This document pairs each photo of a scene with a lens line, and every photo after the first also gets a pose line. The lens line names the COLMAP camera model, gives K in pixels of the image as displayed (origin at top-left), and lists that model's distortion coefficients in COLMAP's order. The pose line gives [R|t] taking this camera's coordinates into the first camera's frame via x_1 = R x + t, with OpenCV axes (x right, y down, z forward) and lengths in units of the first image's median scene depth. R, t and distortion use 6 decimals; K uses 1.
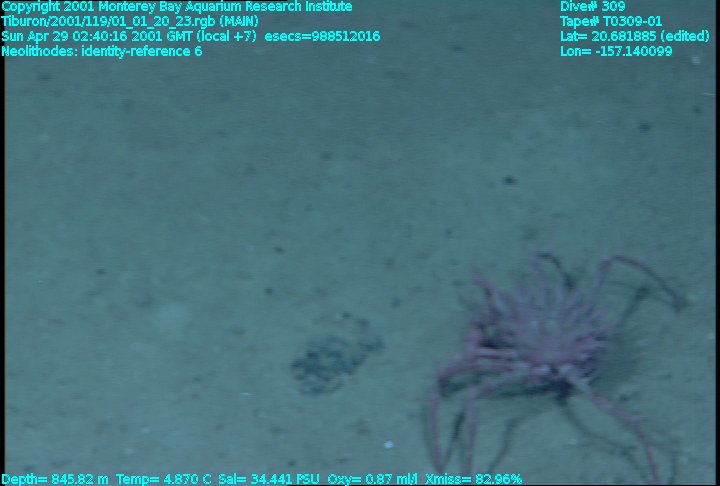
lens RADIAL K [[558.4, 0, 360.0], [0, 558.4, 243.0], [0, 0, 1]] dist [0.006486, 0.013325]
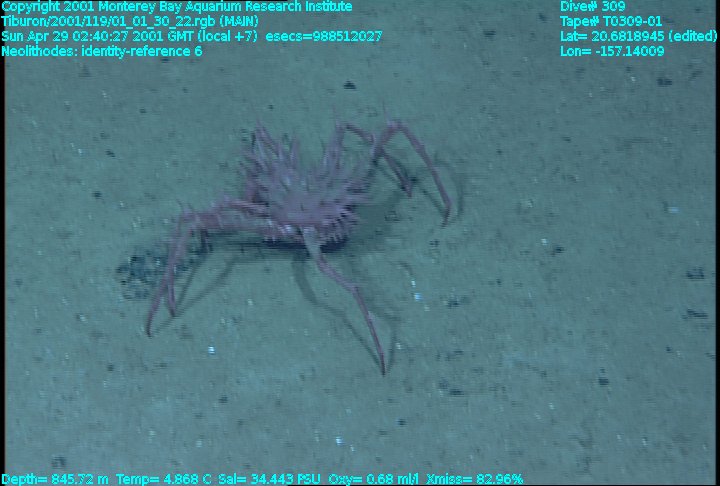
lens RADIAL K [[558.4, 0, 360.0], [0, 558.4, 243.0], [0, 0, 1]] dist [0.006486, 0.013325]
pose [[0.999946, 0.008974, 0.005323, 0.291957], [-0.008970, 0.999959, -0.000787, 0.168110], [-0.005330, 0.000739, 0.999986, 0.025574]]
